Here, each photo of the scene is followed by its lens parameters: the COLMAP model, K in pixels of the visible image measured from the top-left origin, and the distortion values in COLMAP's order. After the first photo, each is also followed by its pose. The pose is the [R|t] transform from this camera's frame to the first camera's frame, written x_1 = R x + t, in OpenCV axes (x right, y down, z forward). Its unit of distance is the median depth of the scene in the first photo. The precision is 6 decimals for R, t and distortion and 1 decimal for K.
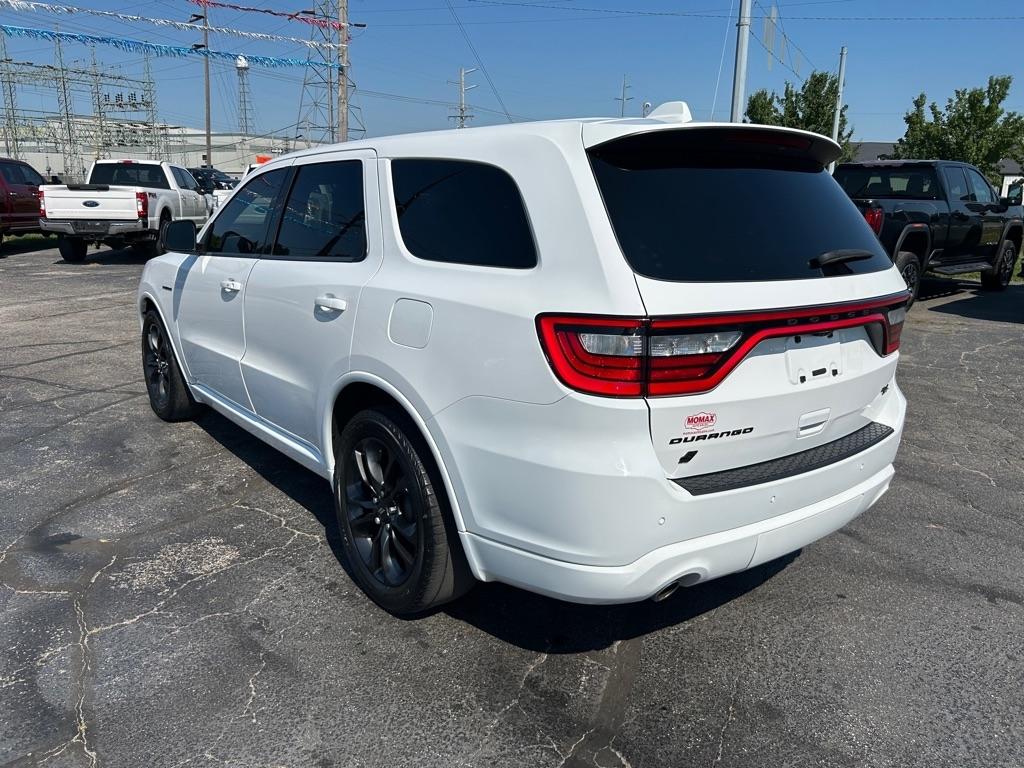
lens RADIAL K [[775.3, 0, 503.4], [0, 775.3, 381.8], [0, 0, 1]] dist [0.039064, -0.042752]
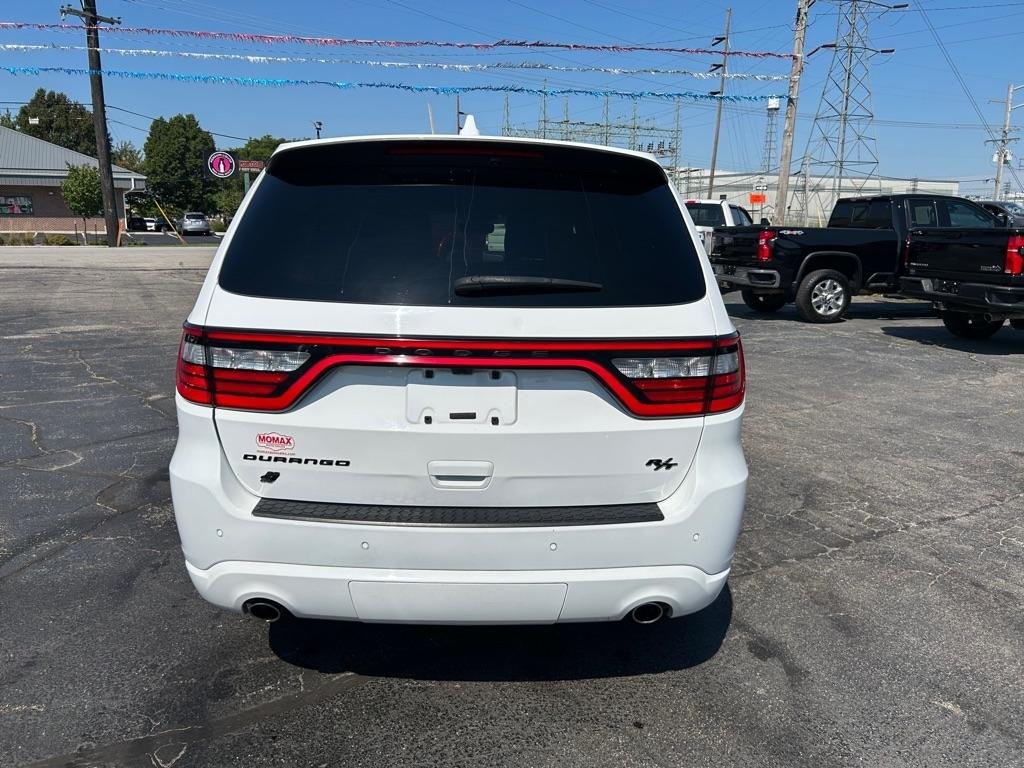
lens RADIAL K [[775.3, 0, 505.7], [0, 775.3, 378.5], [0, 0, 1]] dist [0.039064, -0.042752]
pose [[0.805876, 0.108764, -0.582008, 0.907827], [-0.137958, 0.990420, -0.005937, -0.053283], [0.575787, 0.085077, 0.813161, 0.323627]]
